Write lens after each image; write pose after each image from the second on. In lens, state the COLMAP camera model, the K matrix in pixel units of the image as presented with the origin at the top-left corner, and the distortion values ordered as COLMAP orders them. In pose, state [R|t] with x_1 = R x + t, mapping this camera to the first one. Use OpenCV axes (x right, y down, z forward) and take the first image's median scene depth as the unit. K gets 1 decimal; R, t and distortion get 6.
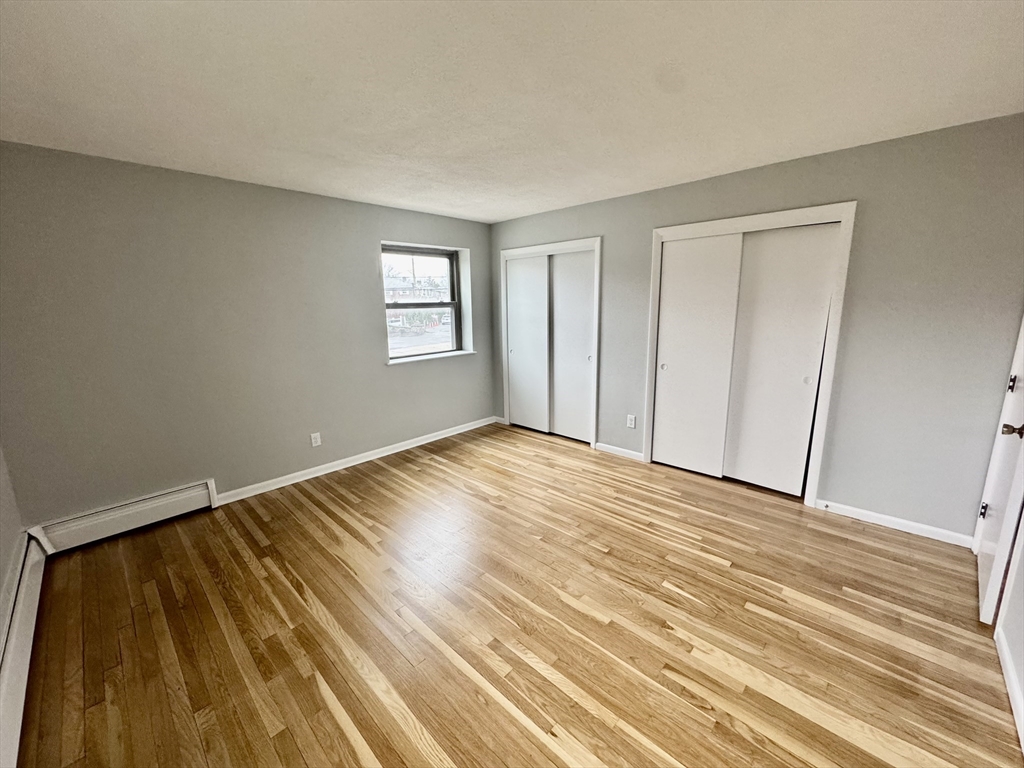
lens RADIAL K [[409.5, 0, 509.6], [0, 409.5, 381.6], [0, 0, 1]] dist [-0.010456, -0.000051]
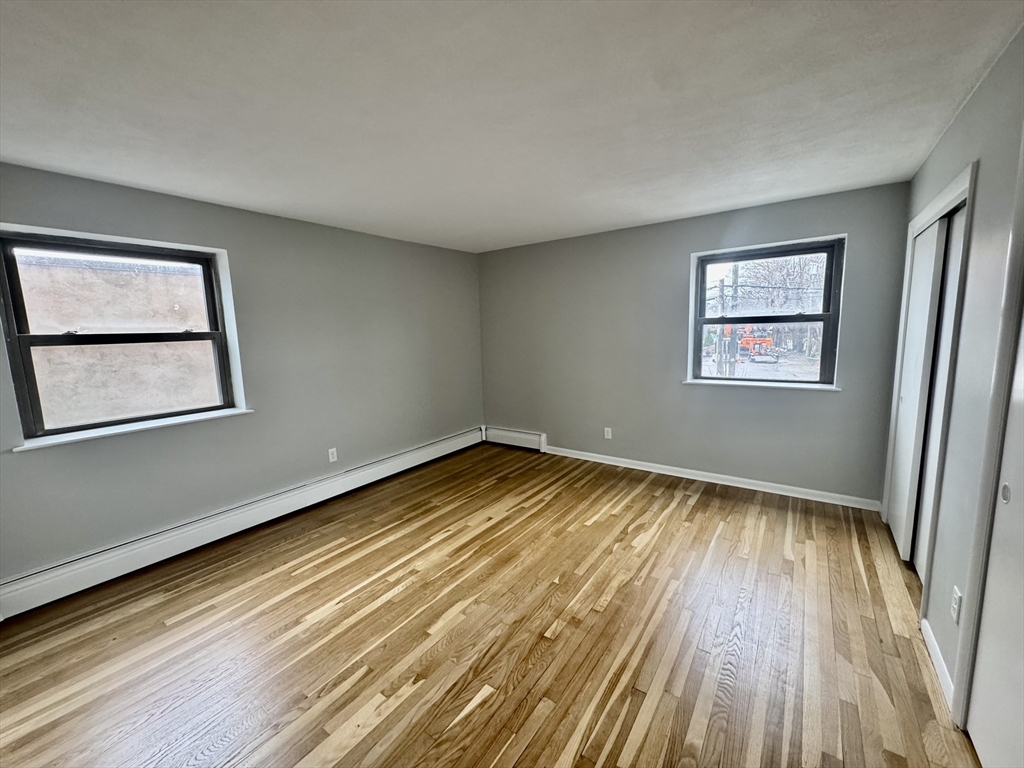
lens RADIAL K [[409.5, 0, 509.6], [0, 409.5, 381.6], [0, 0, 1]] dist [-0.010456, -0.000051]
pose [[0.139964, 0.142755, -0.979812, 0.823317], [-0.162733, 0.979413, 0.119451, -0.131513], [0.976692, 0.142729, 0.160313, 0.650193]]
